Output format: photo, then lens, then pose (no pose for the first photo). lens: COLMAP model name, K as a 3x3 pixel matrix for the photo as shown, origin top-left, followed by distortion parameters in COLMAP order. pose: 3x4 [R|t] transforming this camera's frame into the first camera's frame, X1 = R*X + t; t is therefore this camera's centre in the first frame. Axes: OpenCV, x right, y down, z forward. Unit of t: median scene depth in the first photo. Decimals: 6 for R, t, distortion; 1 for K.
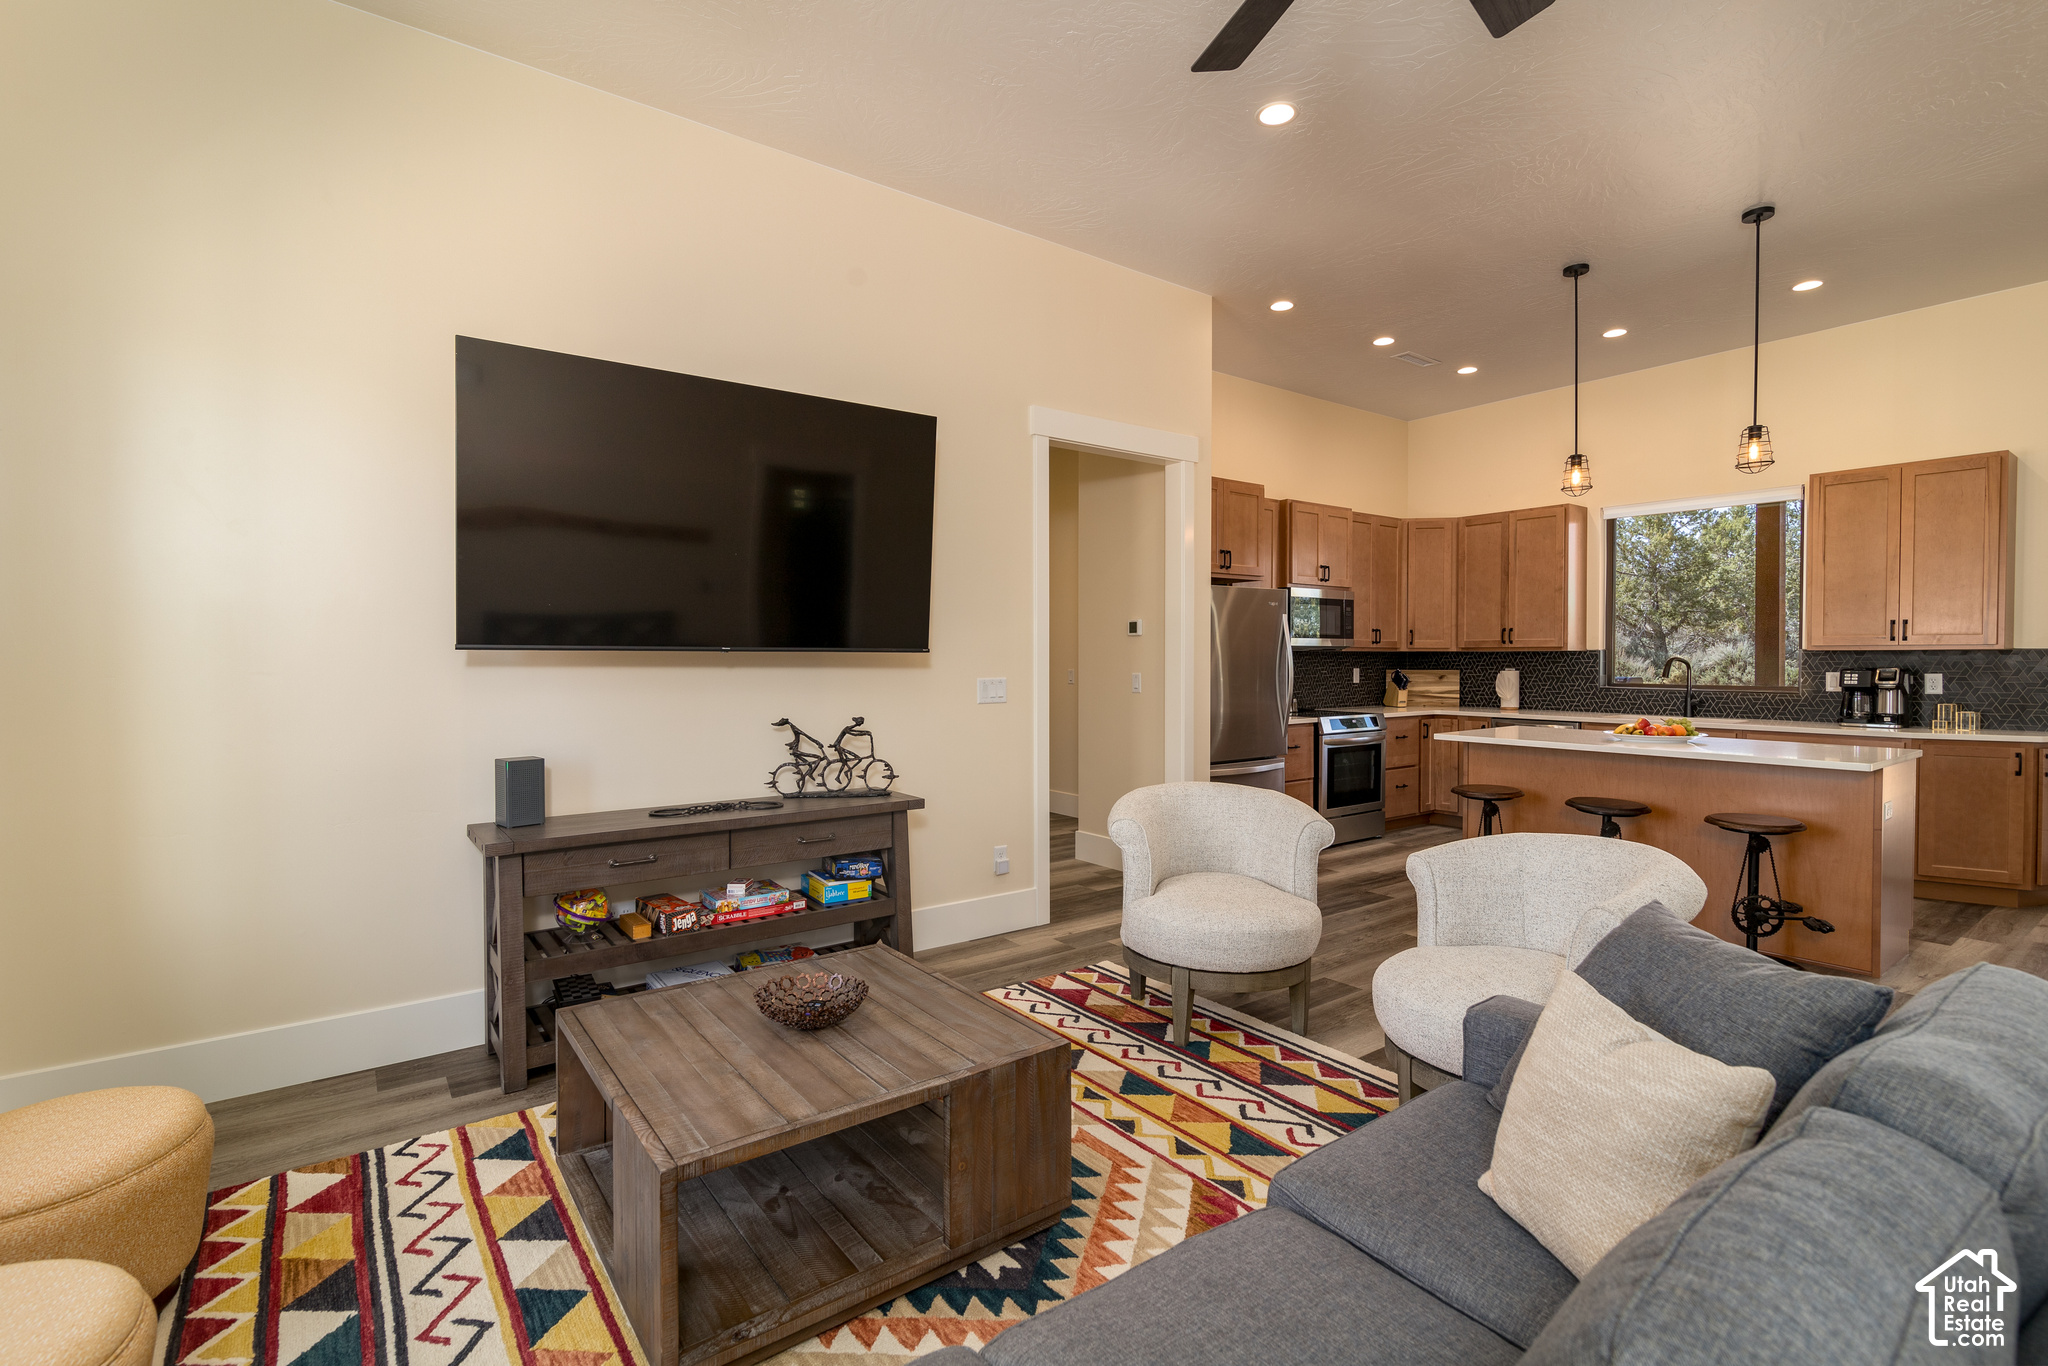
lens RADIAL K [[924.7, 0, 1049.6], [0, 924.7, 679.5], [0, 0, 1]] dist [-0.000524, 0.000269]
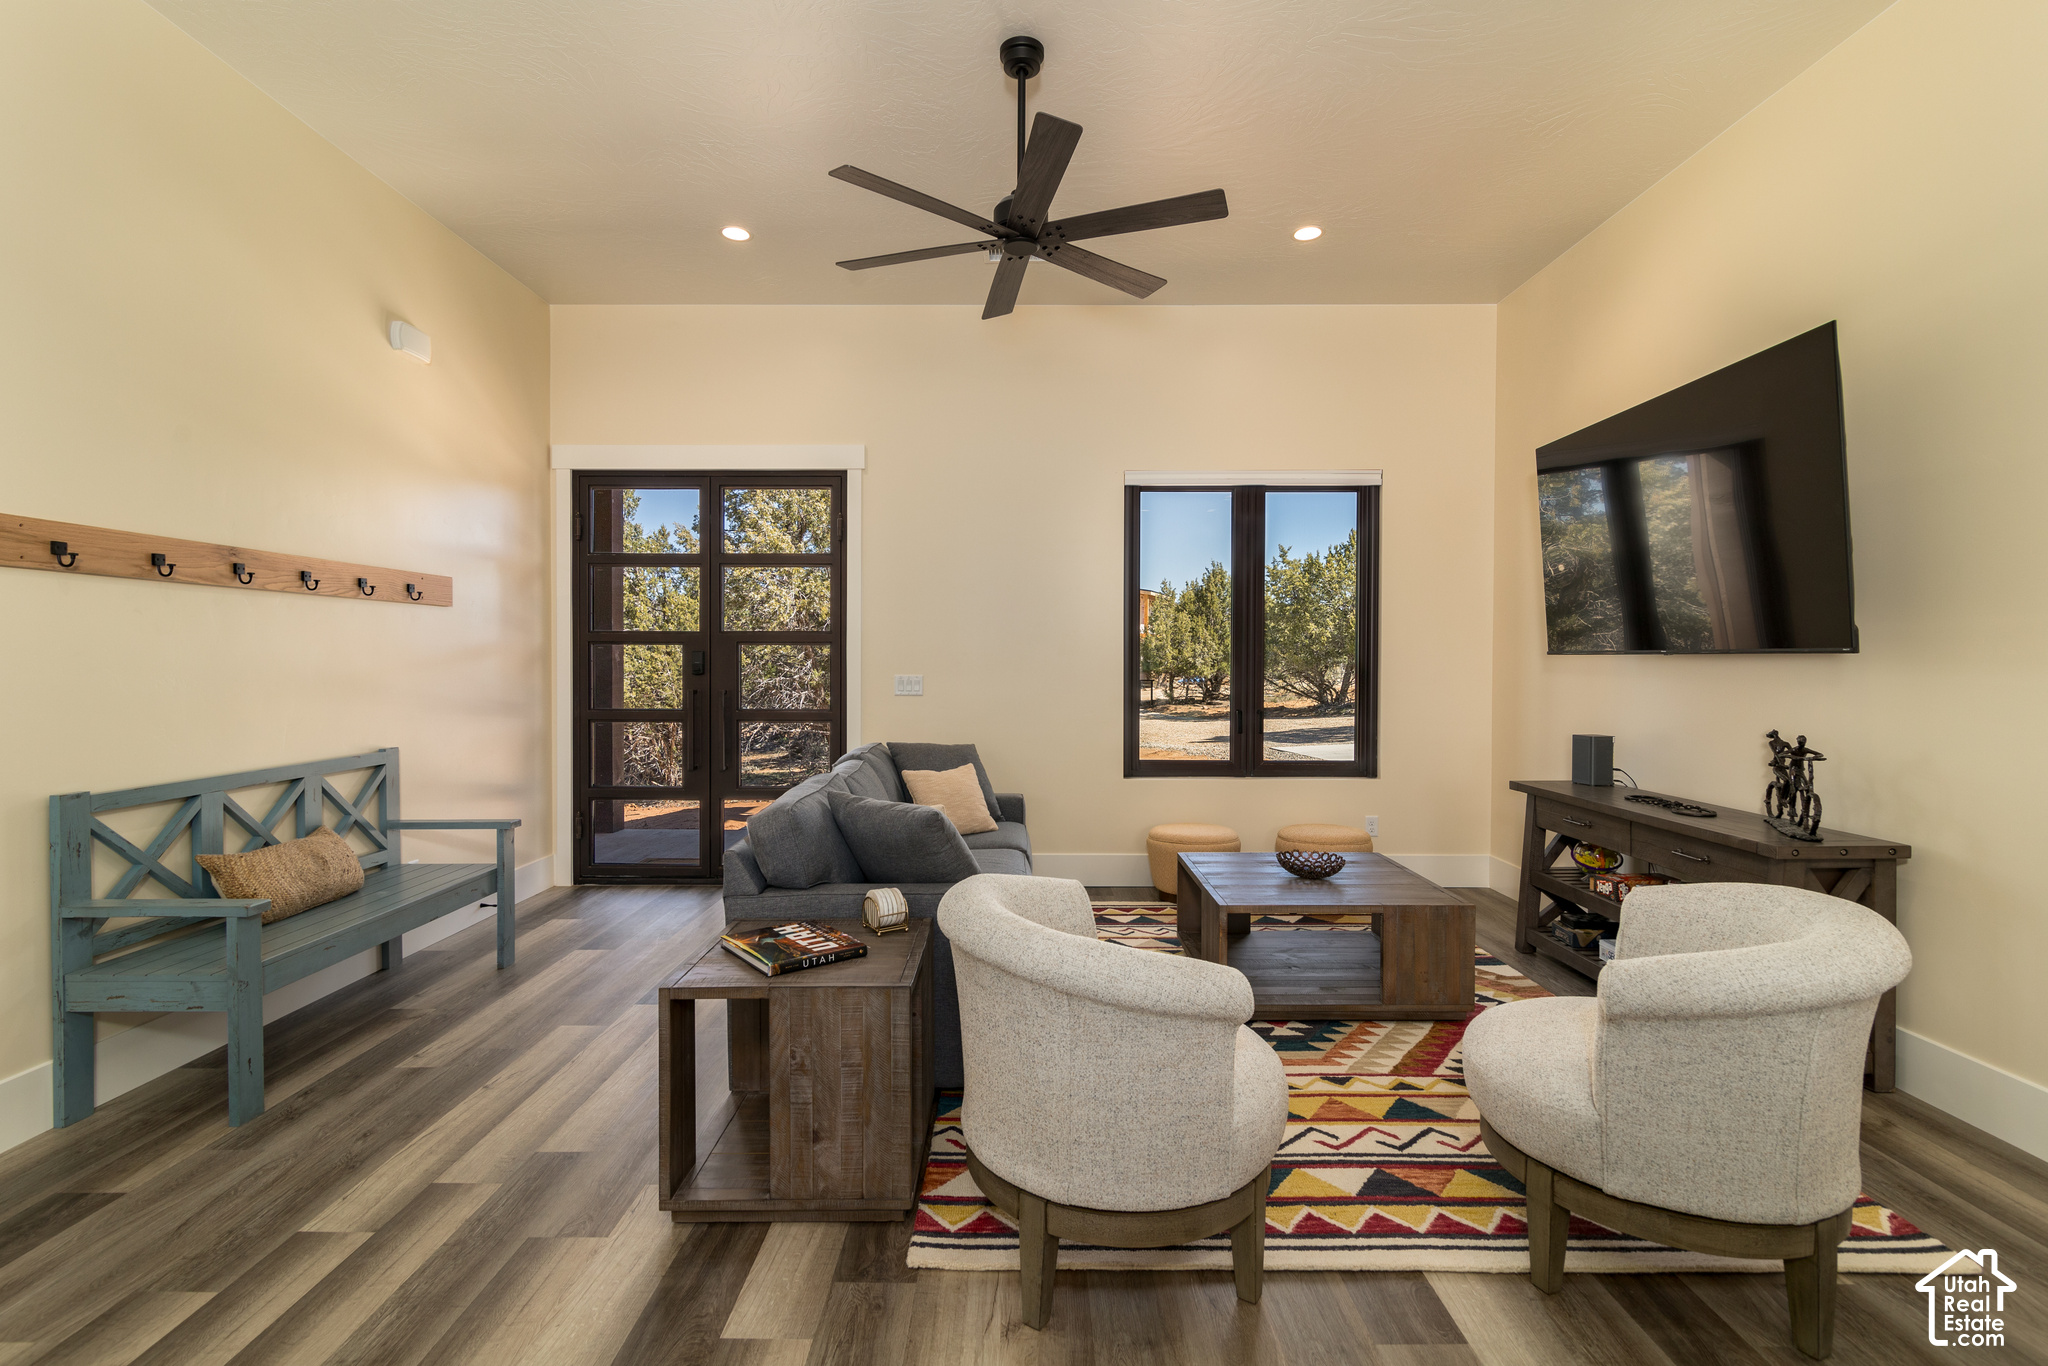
lens RADIAL K [[932.3, 0, 1013.4], [0, 932.3, 668.5], [0, 0, 1]] dist [0.000106, -0.000288]
pose [[-0.613702, 0.007359, -0.789504, 0.576268], [-0.025259, 0.999262, 0.028949, -0.017332], [0.789134, 0.037708, -0.613063, 0.650490]]
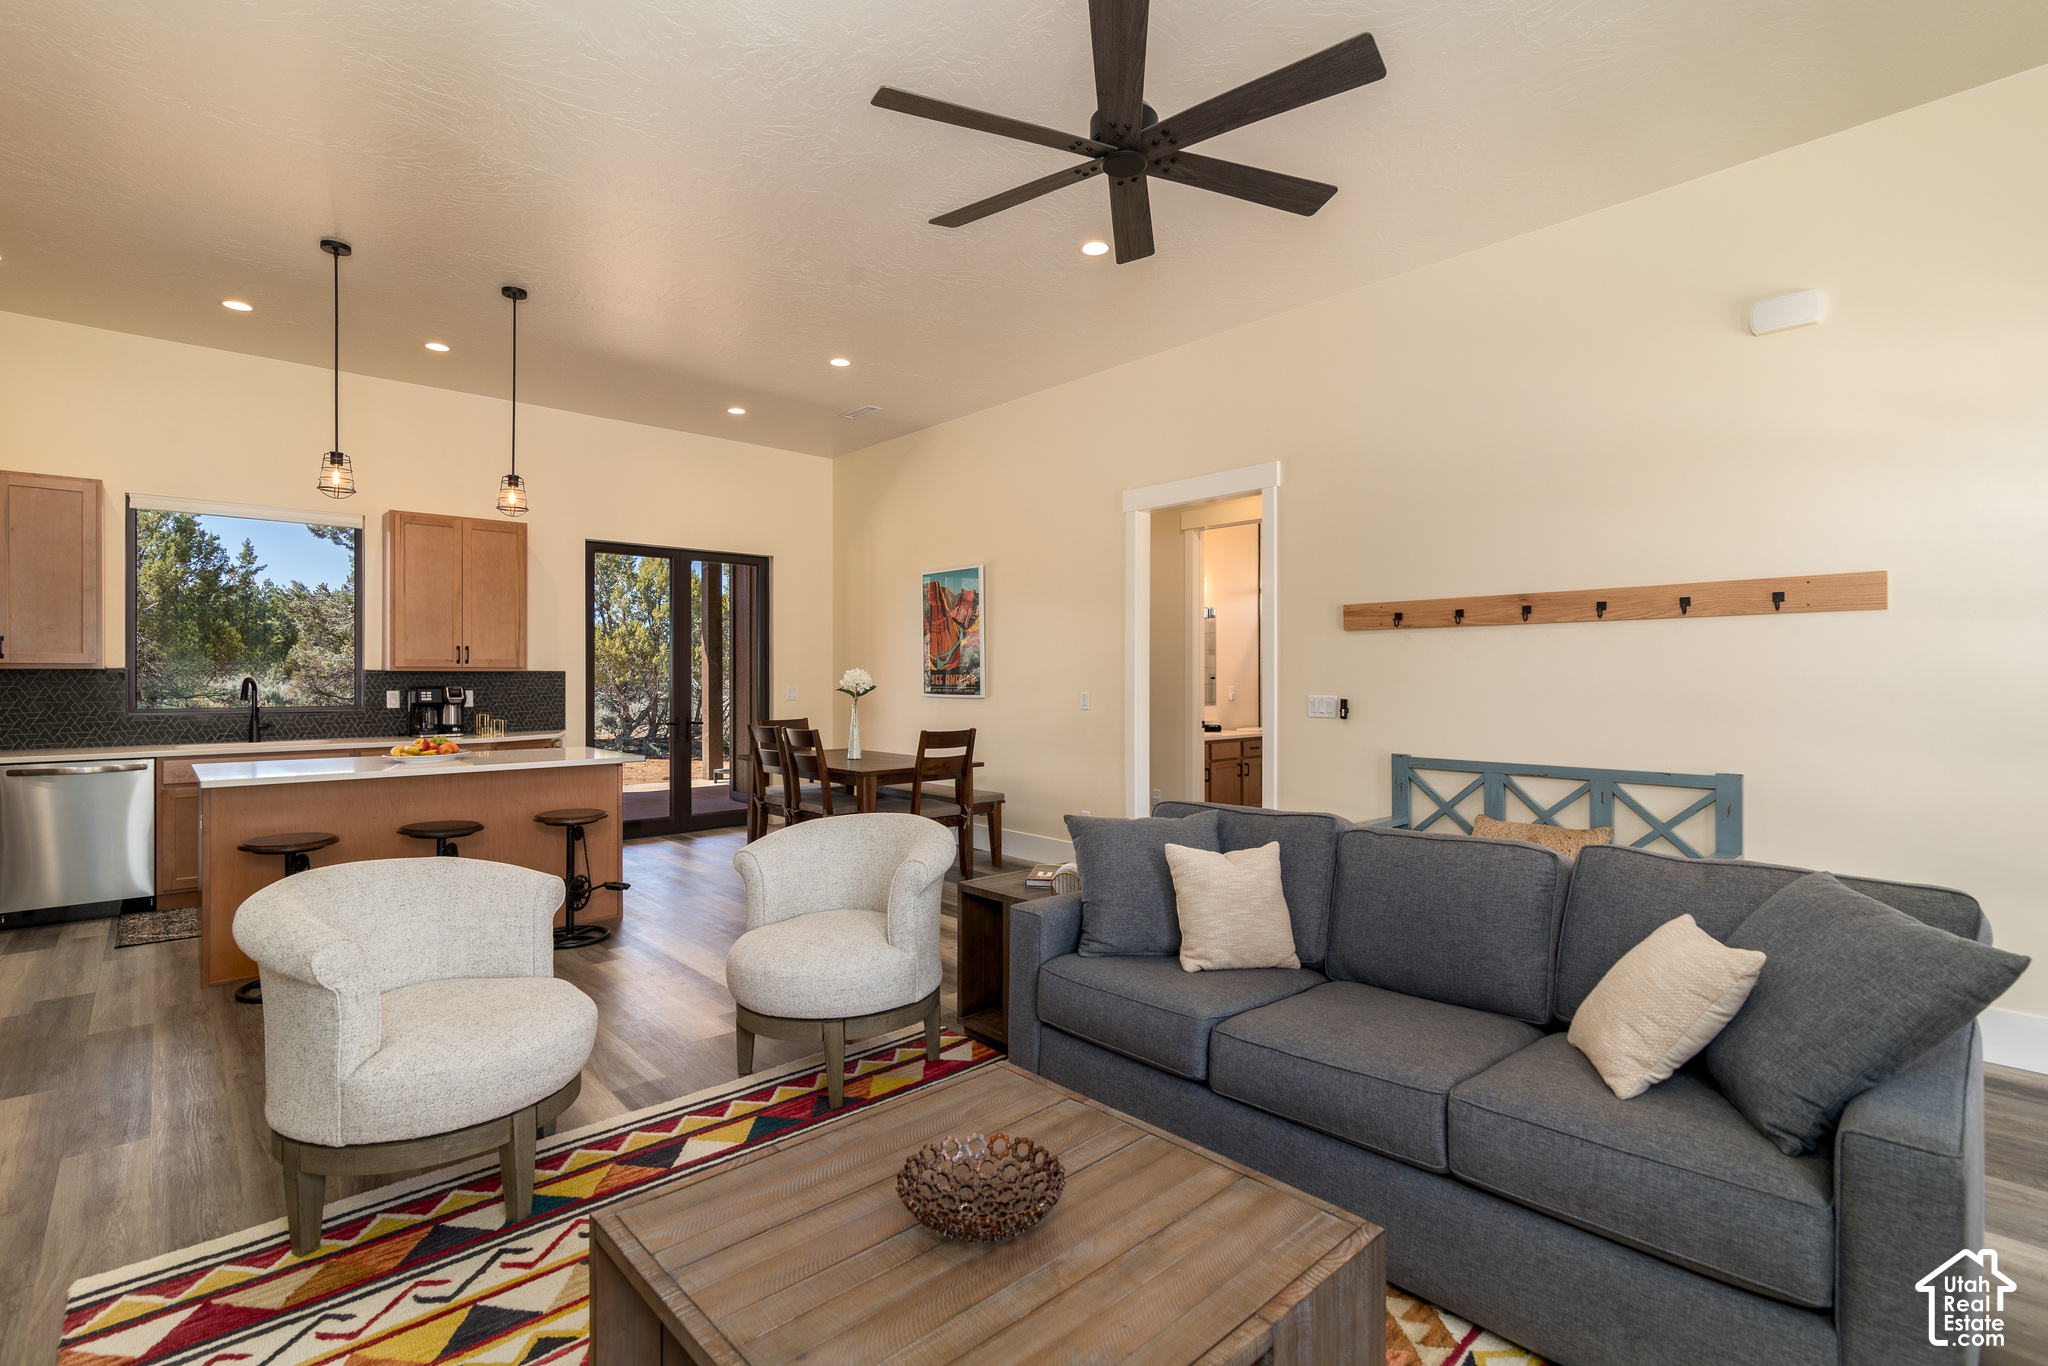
lens RADIAL K [[945.6, 0, 1019.7], [0, 945.6, 635.7], [0, 0, 1]] dist [-0.012765, -0.000105]
pose [[-0.089879, 0.043782, 0.994990, -0.365577], [0.026377, 0.998788, -0.041566, -0.007468], [-0.995603, 0.022509, -0.090925, 0.389416]]
